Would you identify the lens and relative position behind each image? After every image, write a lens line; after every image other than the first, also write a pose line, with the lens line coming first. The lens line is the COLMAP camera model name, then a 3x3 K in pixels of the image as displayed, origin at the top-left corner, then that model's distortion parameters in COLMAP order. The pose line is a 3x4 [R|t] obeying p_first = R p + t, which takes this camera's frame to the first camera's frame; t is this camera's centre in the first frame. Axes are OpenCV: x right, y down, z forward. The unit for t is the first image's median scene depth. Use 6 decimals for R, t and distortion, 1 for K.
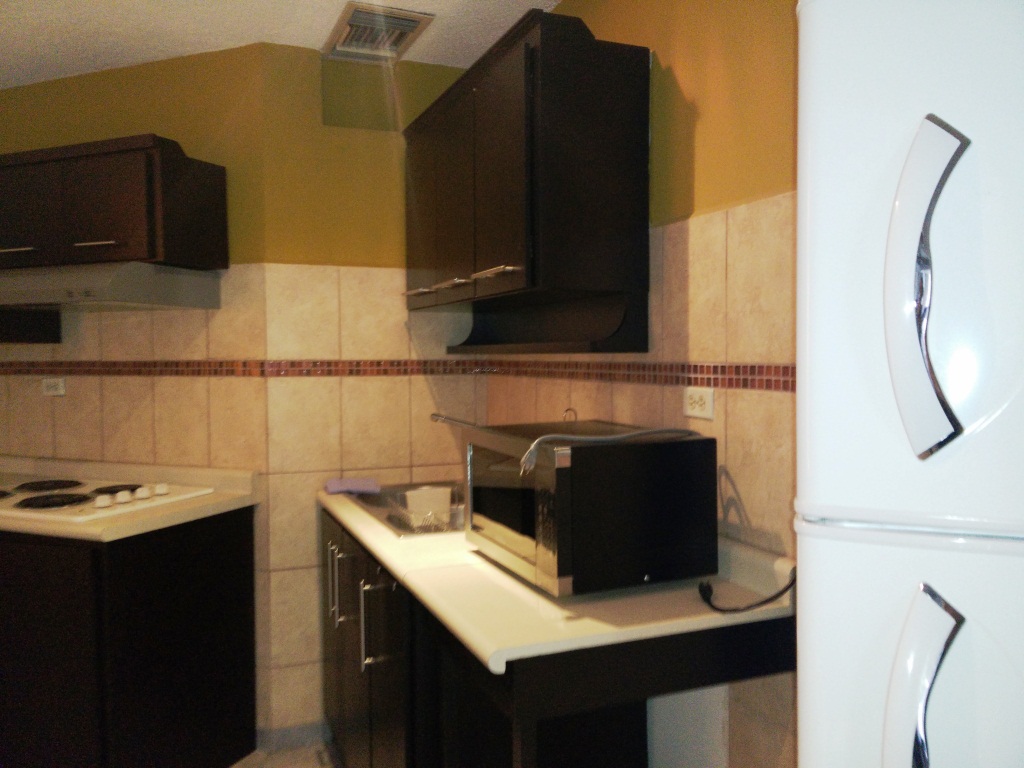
lens RADIAL K [[831.1, 0, 512.0], [0, 831.1, 384.0], [0, 0, 1]] dist [0.066325, -0.076547]
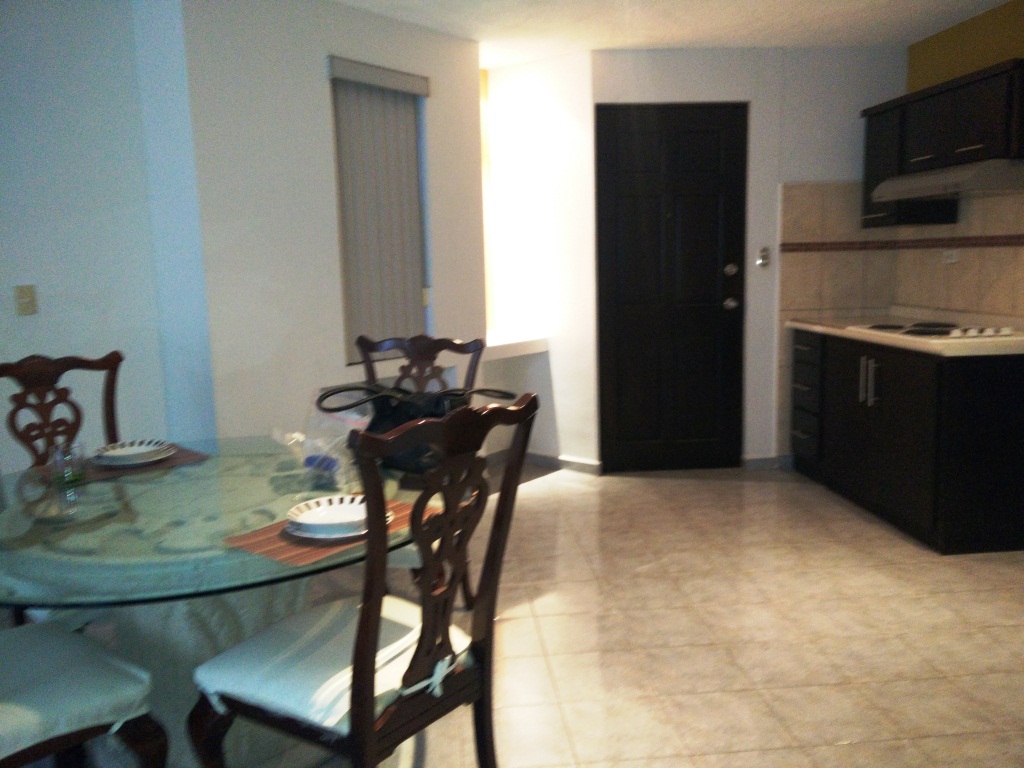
lens RADIAL K [[831.1, 0, 512.0], [0, 831.1, 384.0], [0, 0, 1]] dist [0.066325, -0.076547]
pose [[0.482751, 0.121017, -0.867356, 0.327326], [-0.005868, 0.990831, 0.134979, 0.028828], [0.875738, -0.060071, 0.479034, -0.289780]]
